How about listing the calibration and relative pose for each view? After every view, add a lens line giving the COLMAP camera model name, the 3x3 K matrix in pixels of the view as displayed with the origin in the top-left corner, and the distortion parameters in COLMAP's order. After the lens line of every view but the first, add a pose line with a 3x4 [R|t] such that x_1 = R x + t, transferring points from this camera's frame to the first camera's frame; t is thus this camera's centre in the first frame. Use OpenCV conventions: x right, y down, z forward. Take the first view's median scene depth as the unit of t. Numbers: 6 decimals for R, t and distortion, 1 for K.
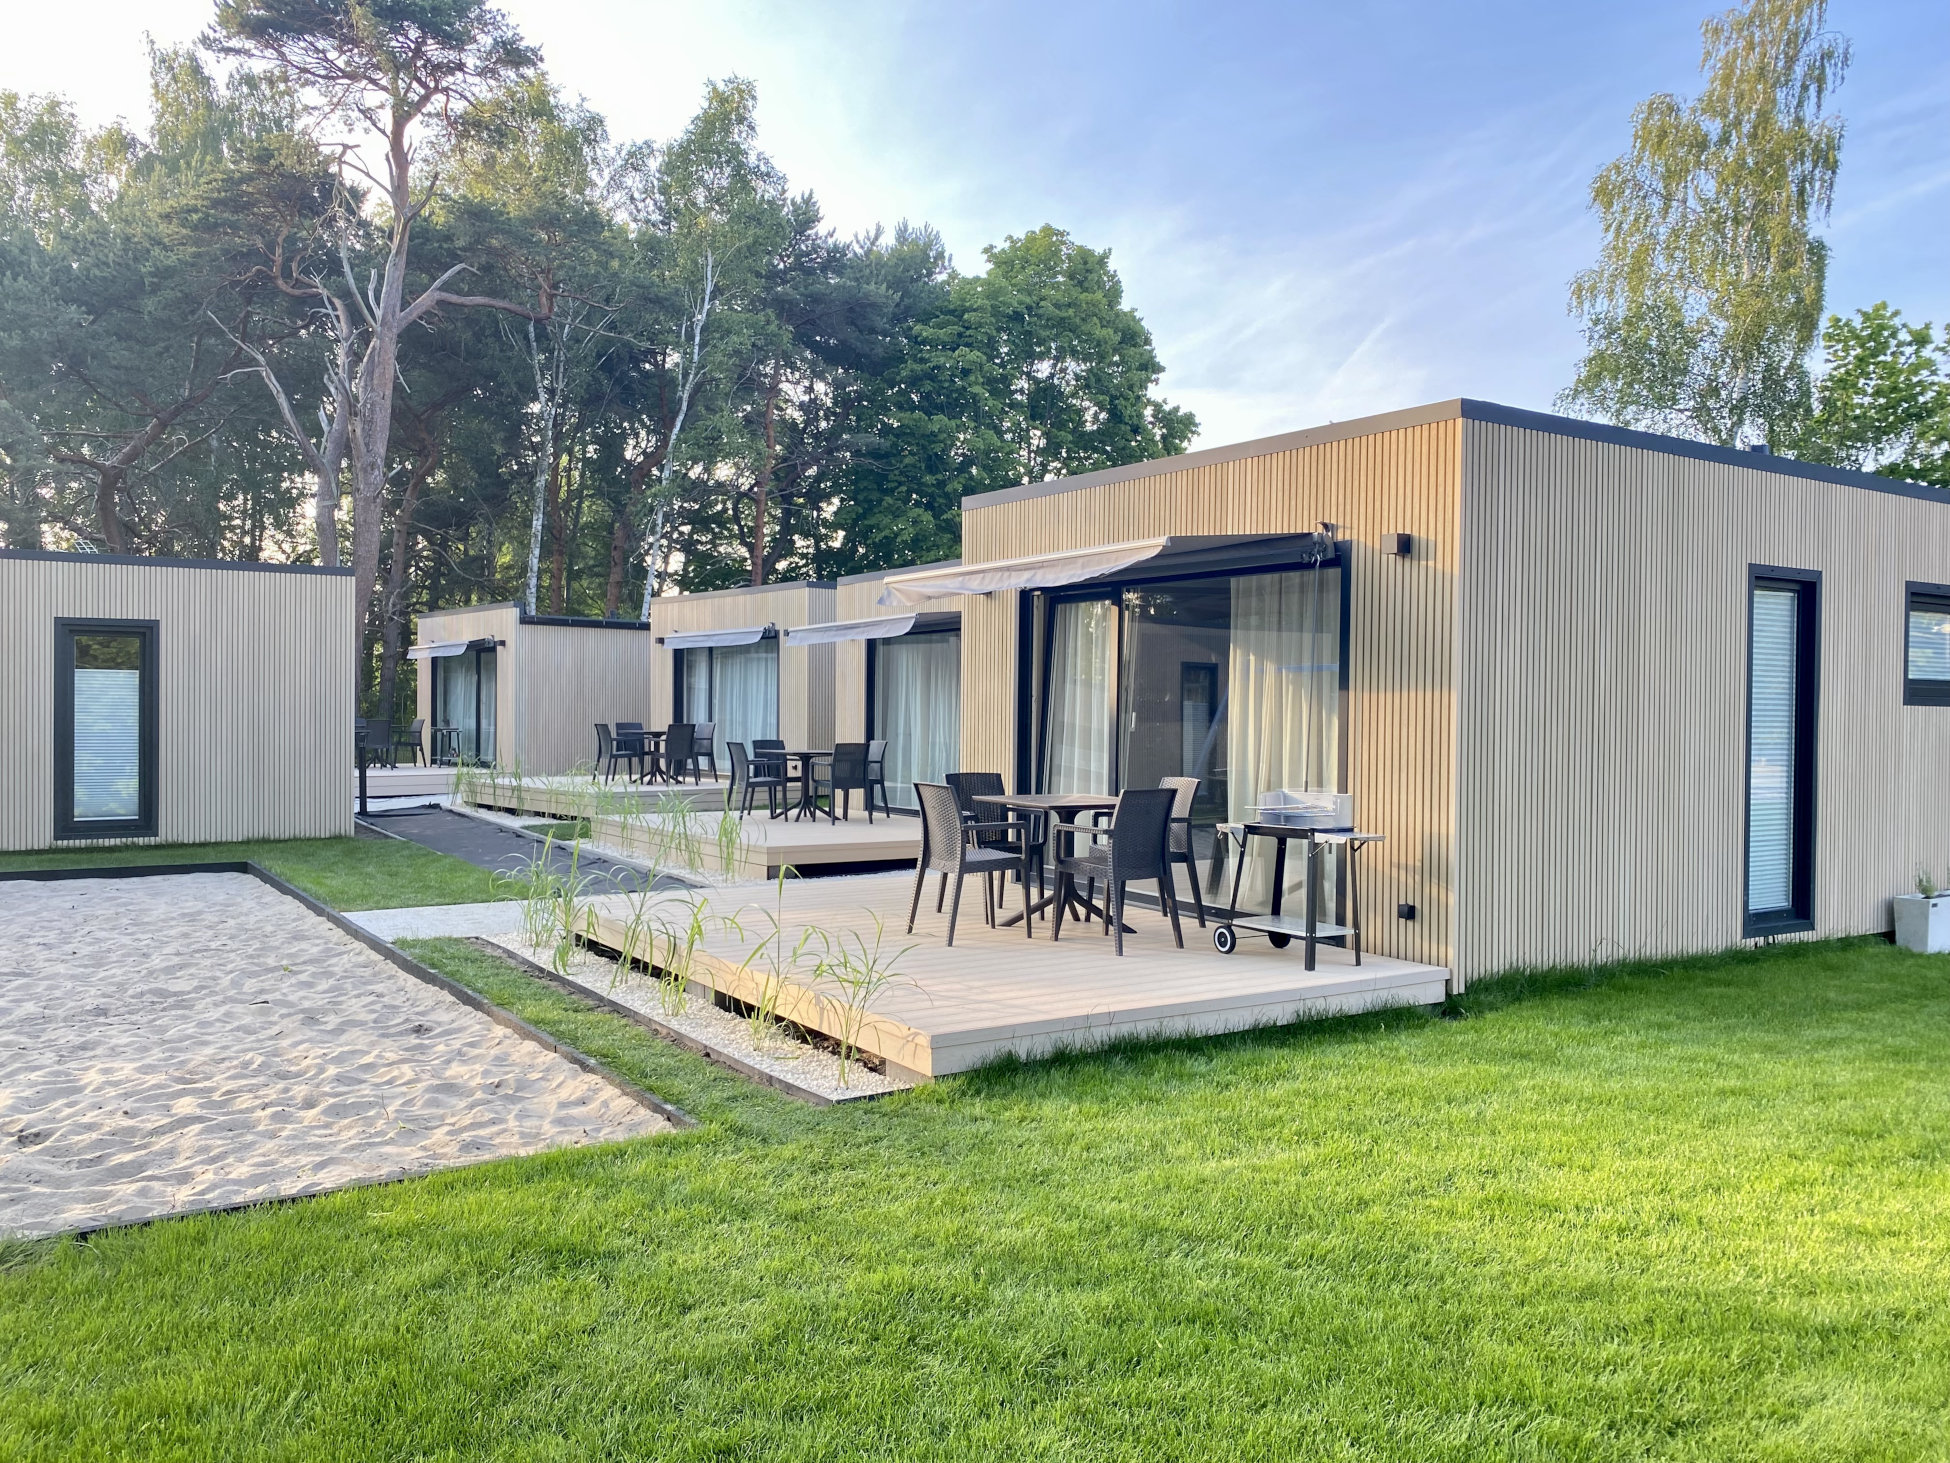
lens RADIAL K [[1476.6, 0, 981.9], [0, 1476.6, 724.1], [0, 0, 1]] dist [0.013256, -0.008090]
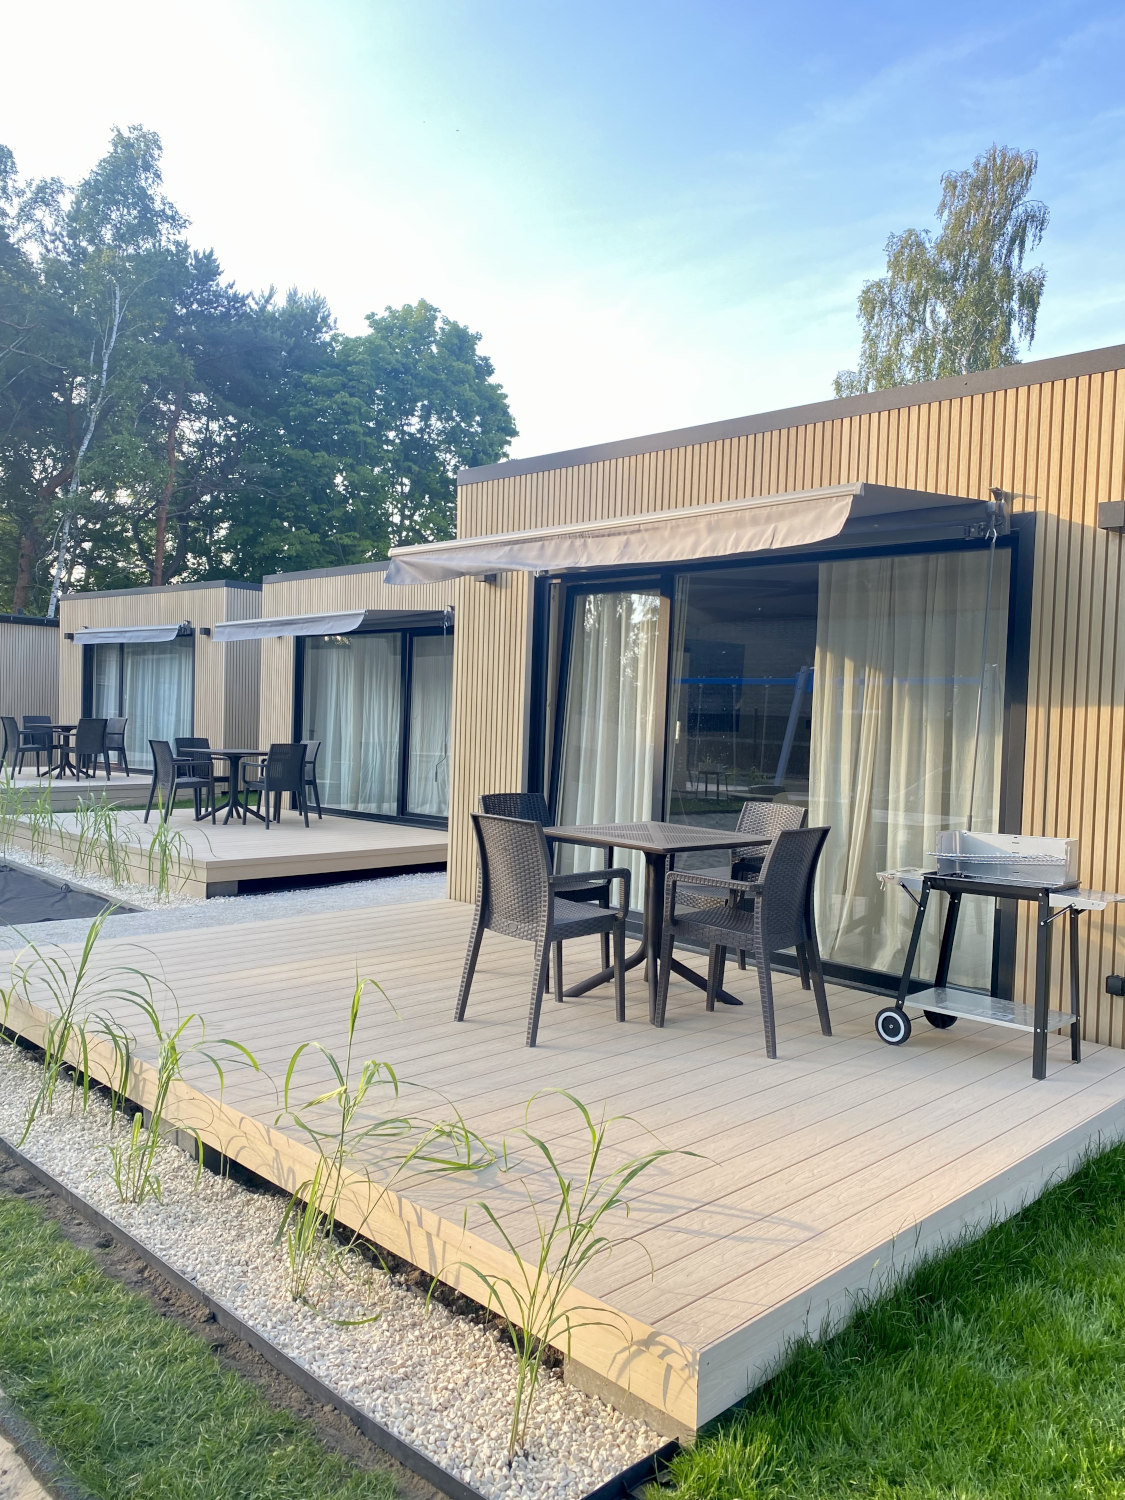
lens RADIAL K [[1147.0, 0, 563.7], [0, 1147.0, 747.2], [0, 0, 1]] dist [0.012395, -0.009370]
pose [[0.979932, 0.016608, 0.198637, -0.070022], [-0.020748, 0.999608, 0.018783, -0.002873], [-0.198247, -0.022527, 0.979893, 0.265364]]
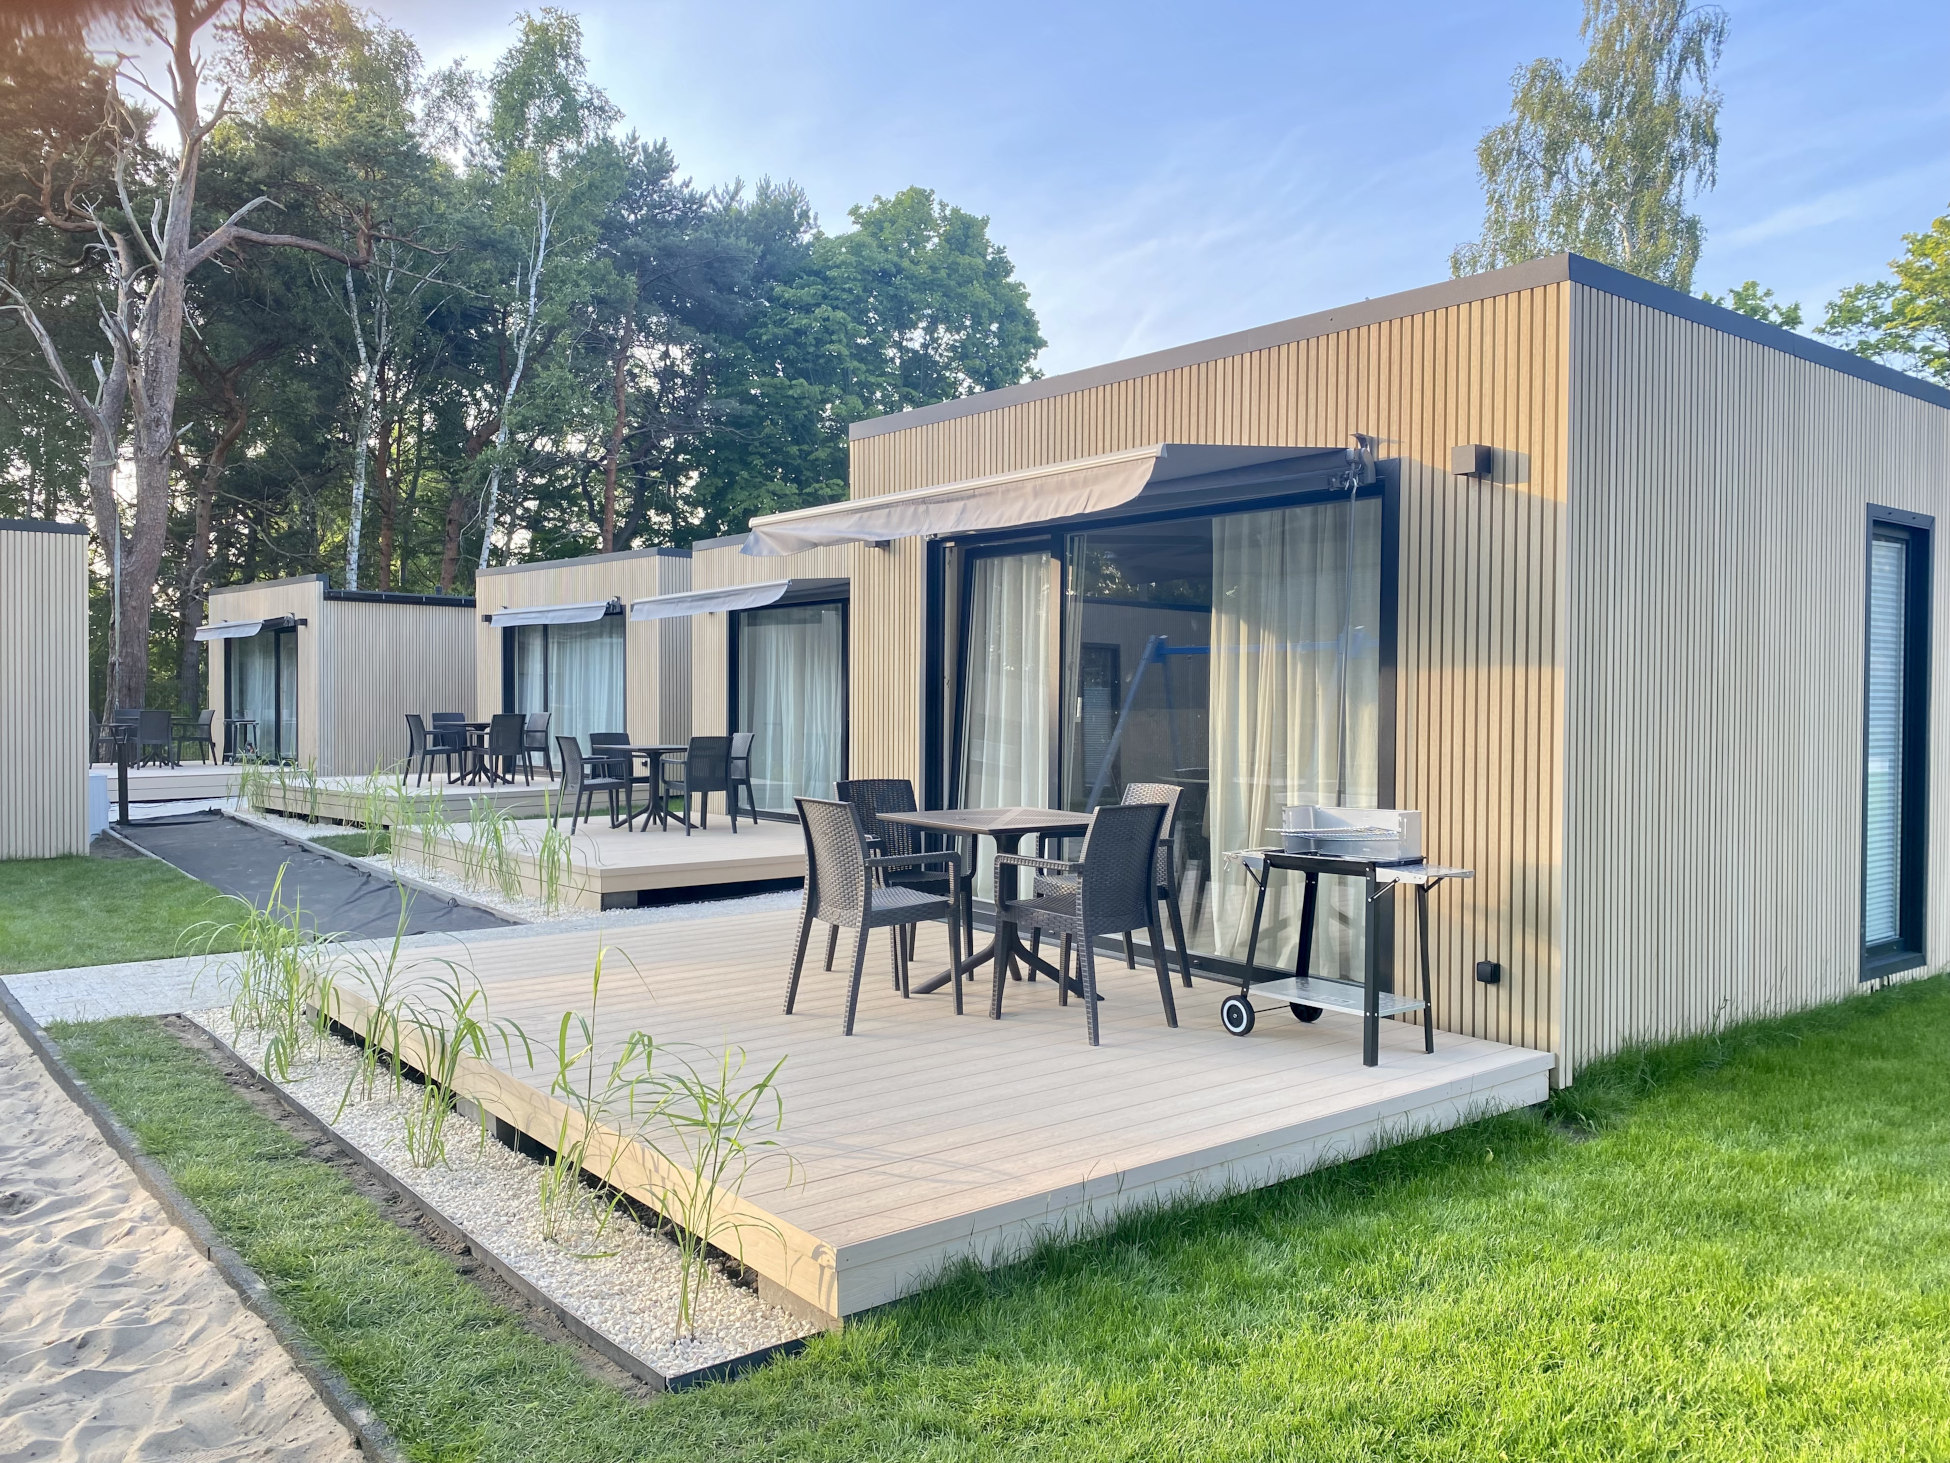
lens RADIAL K [[1479.4, 0, 994.8], [0, 1479.4, 725.9], [0, 0, 1]] dist [0.010197, -0.001208]
pose [[0.995073, -0.006561, 0.098931, -0.012407], [0.005555, 0.999930, 0.010448, -0.001018], [-0.098993, -0.009847, 0.995039, 0.175866]]
